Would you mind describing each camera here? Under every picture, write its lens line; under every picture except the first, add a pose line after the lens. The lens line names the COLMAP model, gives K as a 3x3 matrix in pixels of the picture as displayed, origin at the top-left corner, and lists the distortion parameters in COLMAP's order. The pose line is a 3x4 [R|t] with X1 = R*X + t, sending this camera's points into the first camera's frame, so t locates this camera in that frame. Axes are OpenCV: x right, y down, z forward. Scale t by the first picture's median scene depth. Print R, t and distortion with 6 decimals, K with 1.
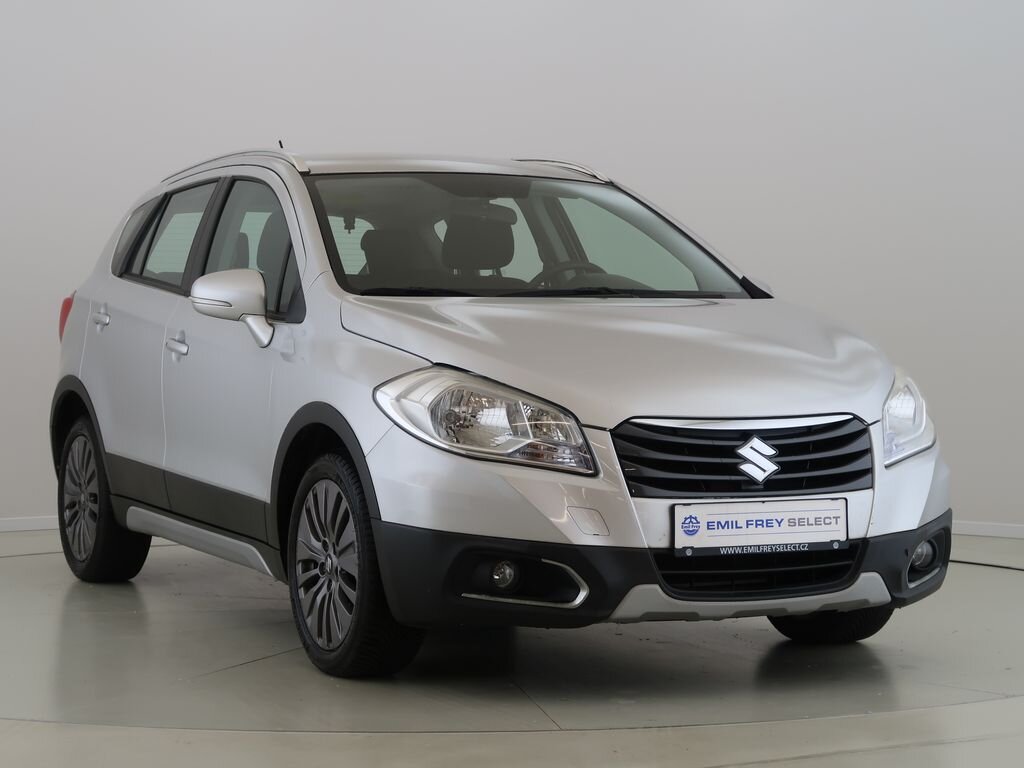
lens RADIAL K [[761.9, 0, 512.0], [0, 761.9, 384.0], [0, 0, 1]] dist [-0.004303, -0.004129]
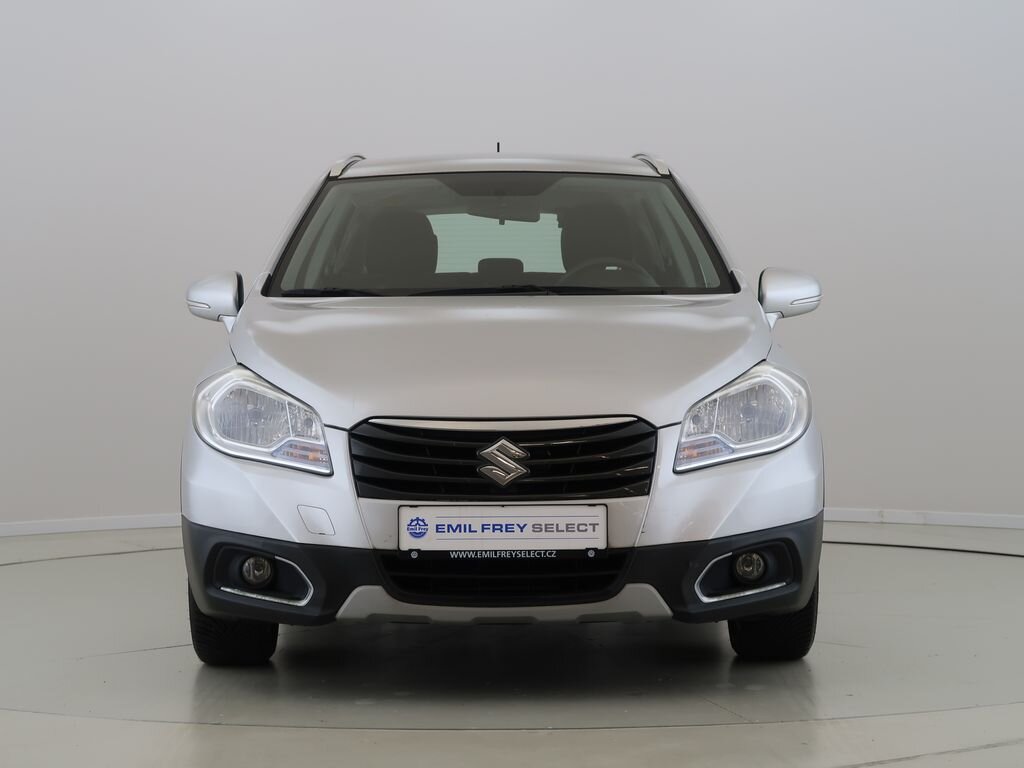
lens RADIAL K [[761.9, 0, 512.0], [0, 761.9, 384.0], [0, 0, 1]] dist [-0.004303, -0.004129]
pose [[0.989871, 0.004156, -0.141907, 0.477708], [-0.003683, 0.999987, 0.003596, -0.003920], [0.141920, -0.003037, 0.989873, 0.041519]]
